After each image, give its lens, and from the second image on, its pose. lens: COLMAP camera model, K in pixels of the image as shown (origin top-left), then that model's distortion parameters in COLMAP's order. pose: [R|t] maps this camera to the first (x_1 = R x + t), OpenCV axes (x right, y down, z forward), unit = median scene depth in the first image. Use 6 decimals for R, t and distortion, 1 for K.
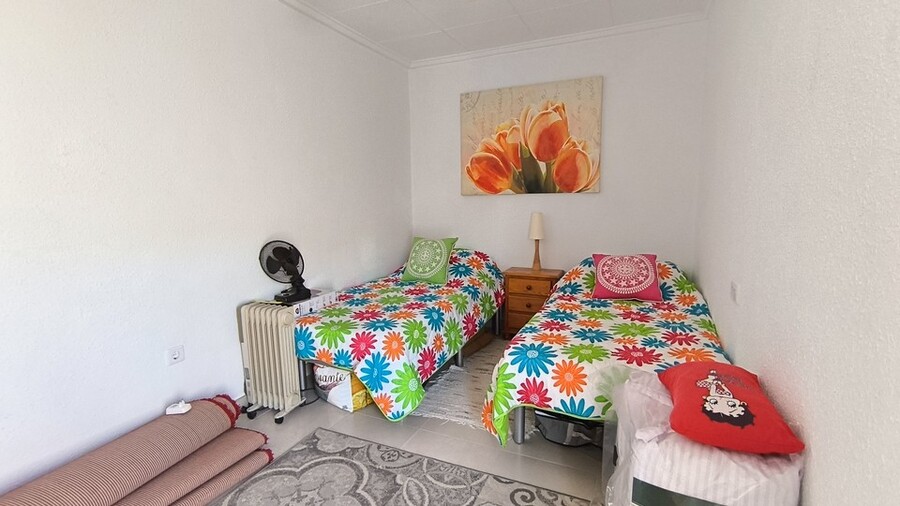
lens RADIAL K [[425.5, 0, 468.4], [0, 425.5, 258.3], [0, 0, 1]] dist [-0.036141, 0.020287]
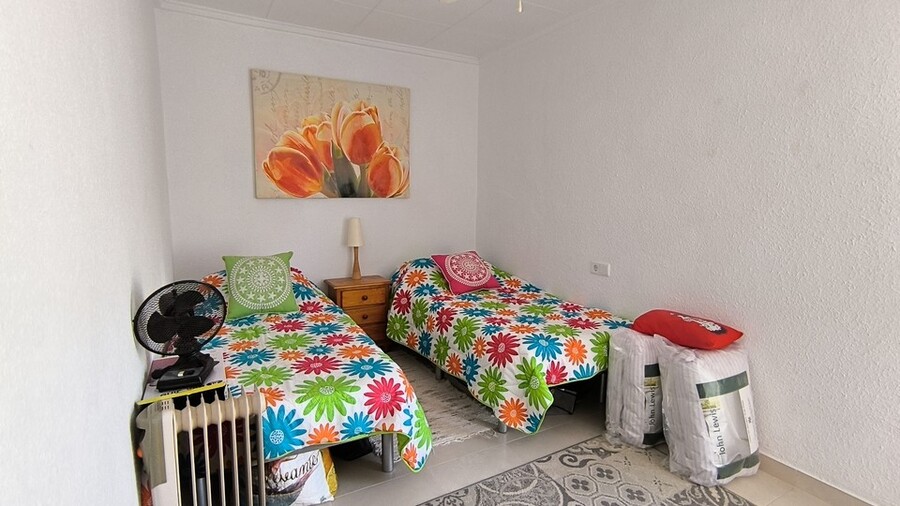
lens RADIAL K [[425.5, 0, 468.4], [0, 425.5, 258.3], [0, 0, 1]] dist [-0.036141, 0.020287]
pose [[0.589376, -0.099327, 0.801730, -0.475697], [0.097466, 0.993906, 0.051486, -0.044866], [-0.801958, 0.047797, 0.595465, 0.253082]]
